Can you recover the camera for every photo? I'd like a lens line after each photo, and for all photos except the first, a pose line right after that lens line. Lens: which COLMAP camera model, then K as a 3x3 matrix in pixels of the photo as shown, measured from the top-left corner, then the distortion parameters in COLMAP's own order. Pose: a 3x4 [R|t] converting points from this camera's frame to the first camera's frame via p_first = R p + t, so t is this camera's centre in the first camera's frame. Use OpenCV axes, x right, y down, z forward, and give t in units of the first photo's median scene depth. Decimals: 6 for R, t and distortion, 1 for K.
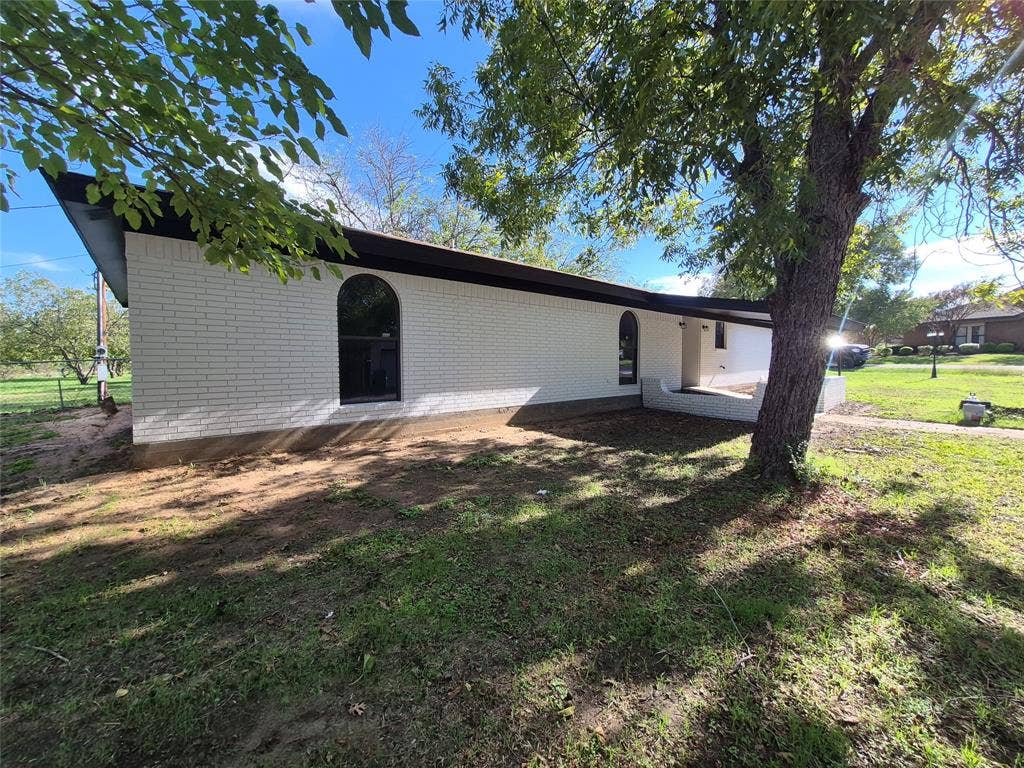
lens RADIAL K [[406.7, 0, 512.2], [0, 406.7, 383.0], [0, 0, 1]] dist [0.004159, -0.001041]
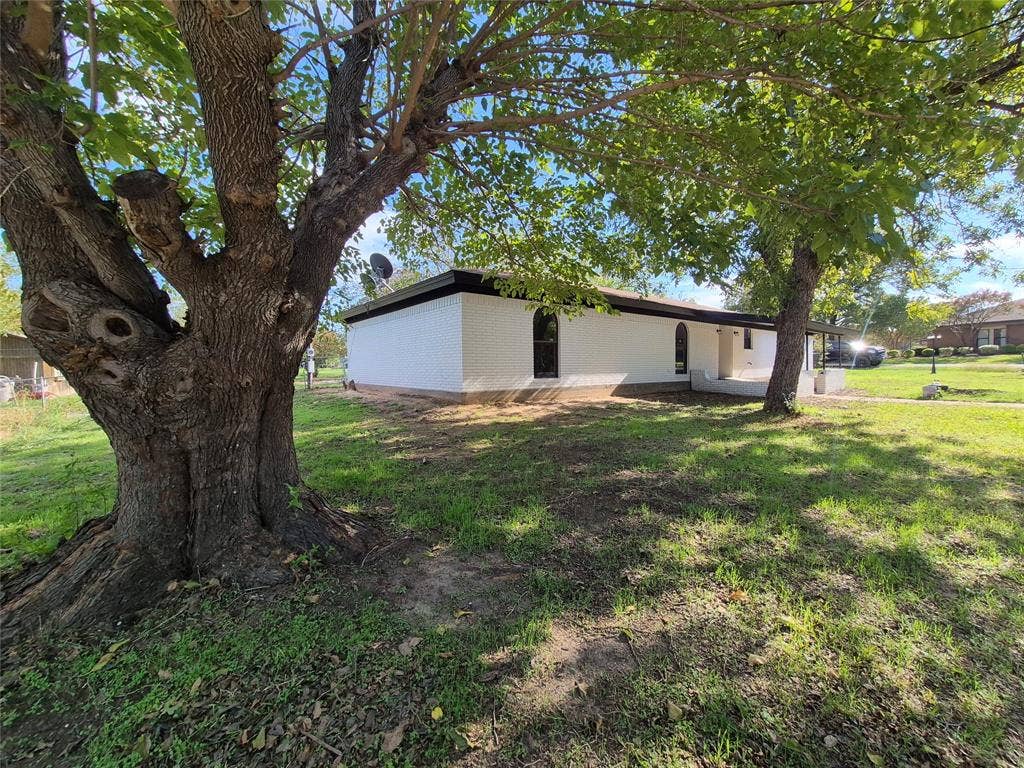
lens RADIAL K [[406.7, 0, 511.1], [0, 406.7, 381.5], [0, 0, 1]] dist [0.004159, -0.001041]
pose [[0.998540, 0.000291, -0.054012, -0.259708], [-0.001057, 0.999899, -0.014165, 0.057308], [0.054002, 0.014201, 0.998440, -0.504812]]
